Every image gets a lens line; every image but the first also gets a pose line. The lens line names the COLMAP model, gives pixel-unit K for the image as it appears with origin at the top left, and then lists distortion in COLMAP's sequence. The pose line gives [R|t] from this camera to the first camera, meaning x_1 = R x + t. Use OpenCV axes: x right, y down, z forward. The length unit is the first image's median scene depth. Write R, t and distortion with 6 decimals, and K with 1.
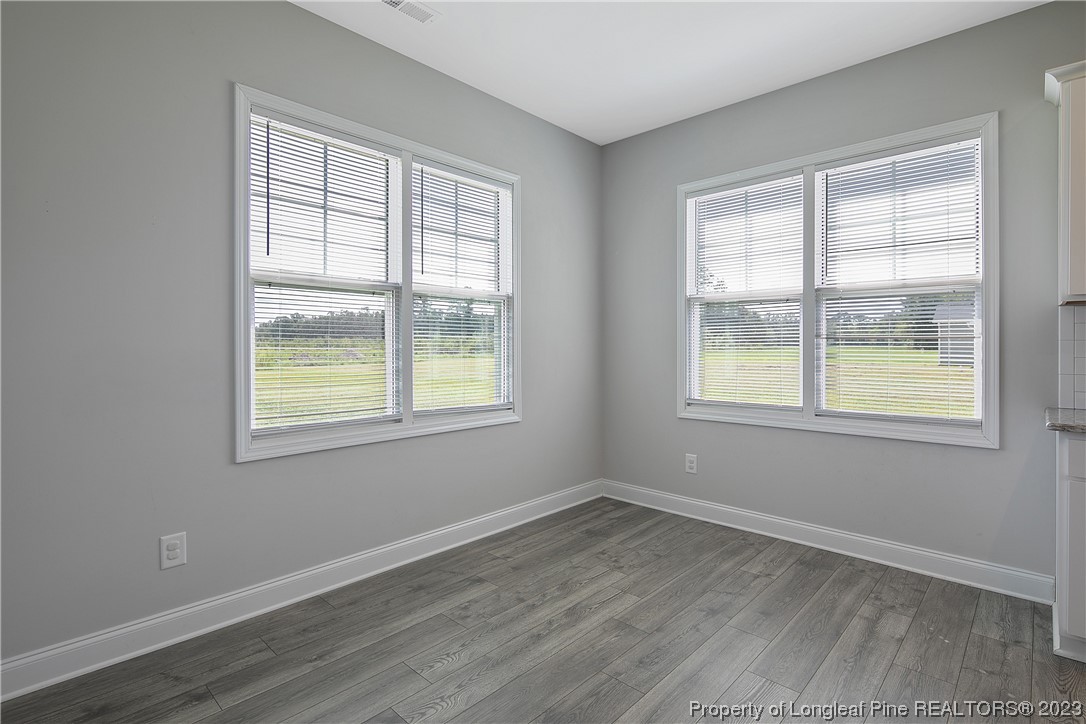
lens RADIAL K [[524.3, 0, 541.9], [0, 524.3, 350.5], [0, 0, 1]] dist [0.003041, -0.003636]
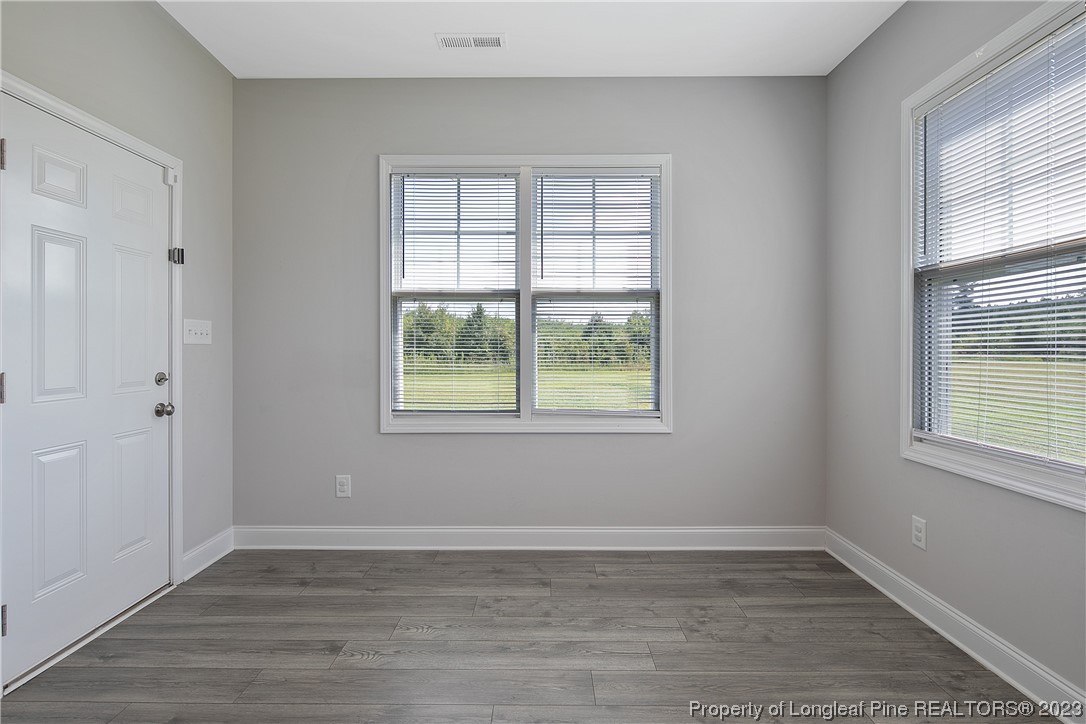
lens RADIAL K [[524.3, 0, 546.3], [0, 524.3, 351.0], [0, 0, 1]] dist [0.003041, -0.003636]
pose [[0.684777, 0.005139, -0.728735, 0.548936], [-0.006430, 0.999979, 0.001010, -0.002857], [0.728725, 0.003995, 0.684795, 0.291536]]
